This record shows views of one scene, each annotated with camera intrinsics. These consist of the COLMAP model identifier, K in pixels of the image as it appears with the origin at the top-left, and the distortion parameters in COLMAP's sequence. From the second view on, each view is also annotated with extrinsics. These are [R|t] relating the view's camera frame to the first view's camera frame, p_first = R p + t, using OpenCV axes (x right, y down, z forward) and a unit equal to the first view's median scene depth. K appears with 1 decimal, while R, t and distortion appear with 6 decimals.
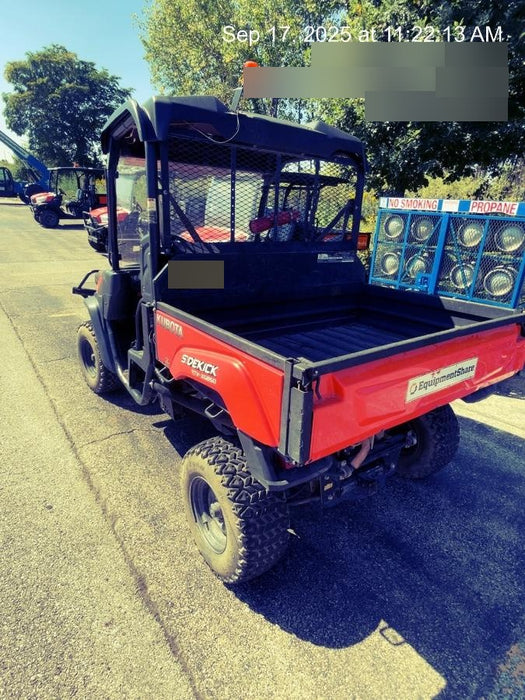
lens RADIAL K [[395.9, 0, 265.5], [0, 395.9, 348.3], [0, 0, 1]] dist [-0.012542, 0.004641]
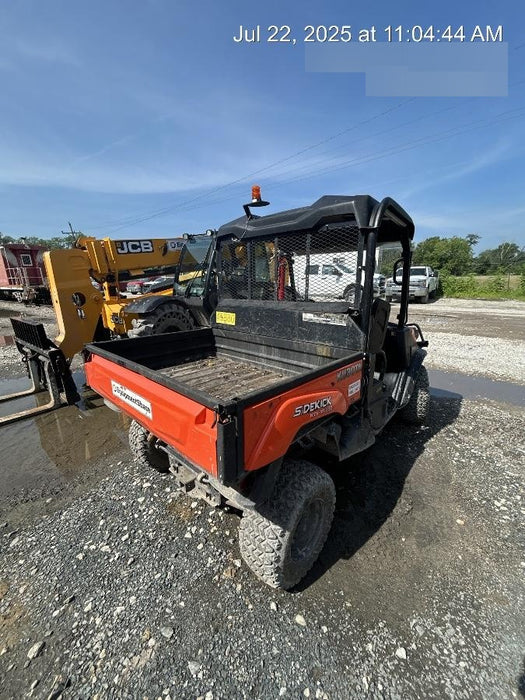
lens RADIAL K [[281.3, 0, 266.3], [0, 281.3, 351.8], [0, 0, 1]] dist [-0.003628, 0.000247]
pose [[0.190145, 0.189705, -0.963253, 1.180506], [-0.288944, 0.948511, 0.129764, -0.271445], [0.938273, 0.253652, 0.235169, 0.970762]]
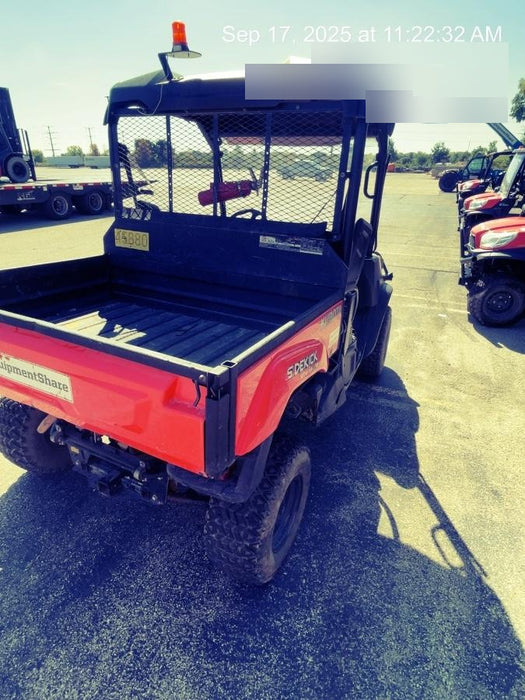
lens RADIAL K [[395.9, 0, 266.2], [0, 395.9, 352.2], [0, 0, 1]] dist [-0.012542, 0.004641]
pose [[0.464273, 0.325750, -0.823613, 1.134495], [-0.304135, 0.932000, 0.197177, -0.236207], [0.831837, 0.158946, 0.531774, 0.818523]]
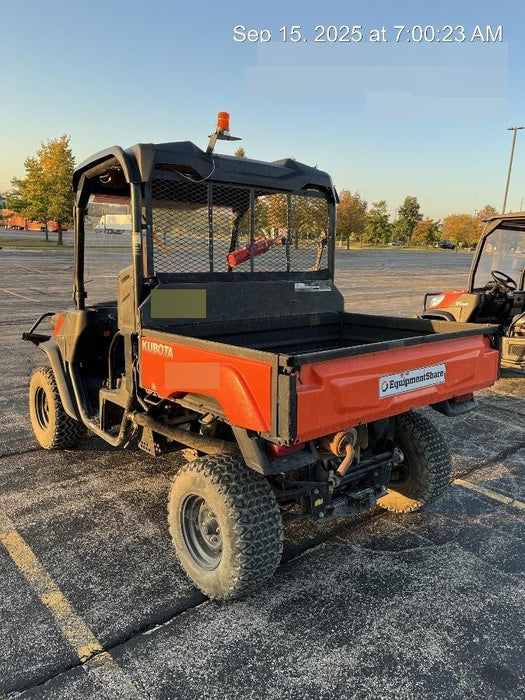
lens RADIAL K [[524.9, 0, 267.5], [0, 524.9, 351.1], [0, 0, 1]] dist [0.045510, -0.003596]
pose [[0.996641, -0.043033, 0.069671, -0.047856], [0.052554, 0.988588, -0.141181, 0.151407], [-0.062800, 0.144368, 0.987529, -0.372207]]
